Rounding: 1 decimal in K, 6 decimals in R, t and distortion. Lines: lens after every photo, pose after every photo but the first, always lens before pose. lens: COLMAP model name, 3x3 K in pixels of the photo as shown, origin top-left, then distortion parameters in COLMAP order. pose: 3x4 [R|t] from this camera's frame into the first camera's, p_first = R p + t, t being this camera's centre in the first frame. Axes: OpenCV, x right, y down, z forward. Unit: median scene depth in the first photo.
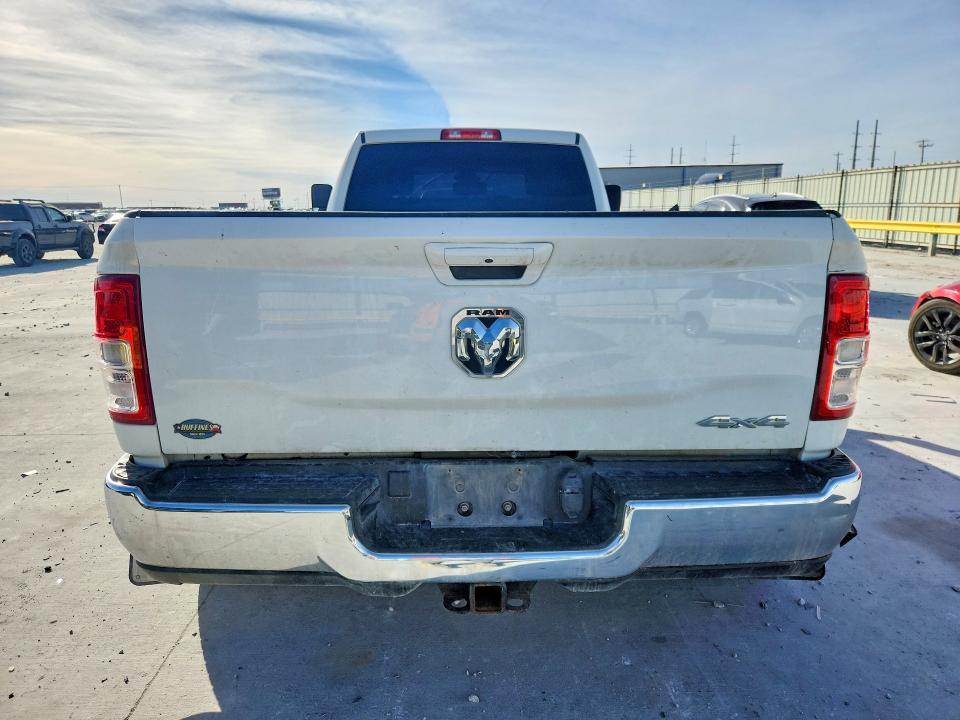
lens RADIAL K [[664.9, 0, 480.0], [0, 664.9, 360.0], [0, 0, 1]] dist [0.000553, -0.003200]
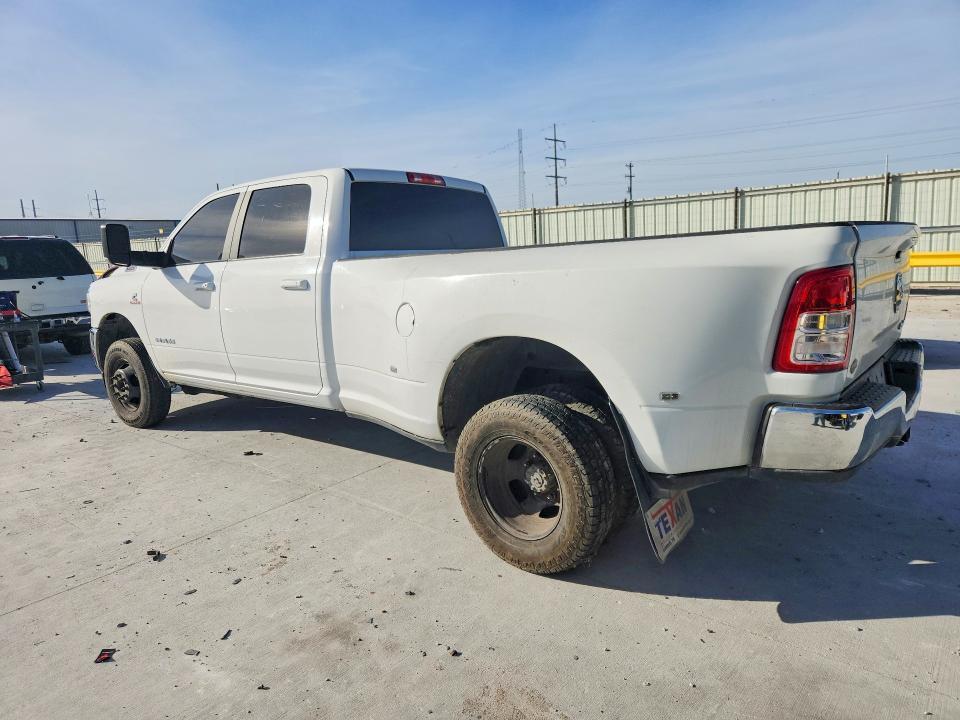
lens RADIAL K [[678.6, 0, 480.0], [0, 678.6, 360.0], [0, 0, 1]] dist [0.004754, -0.001475]
pose [[0.628199, -0.134051, 0.766418, -0.858895], [0.200226, 0.979723, 0.007243, -0.035102], [-0.751848, 0.148907, 0.642301, 0.251145]]
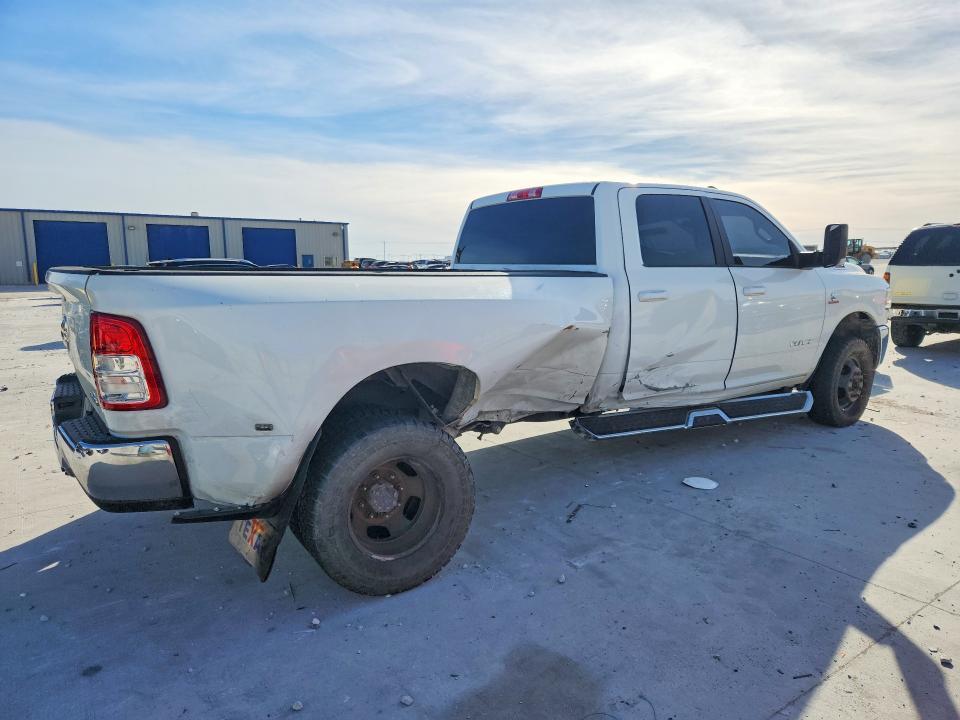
lens RADIAL K [[678.6, 0, 480.0], [0, 678.6, 360.0], [0, 0, 1]] dist [0.004754, -0.001475]
pose [[0.534277, 0.116951, -0.837180, 0.929879], [-0.170135, 0.984993, 0.029022, -0.084384], [0.828011, 0.126927, 0.546157, 0.346226]]
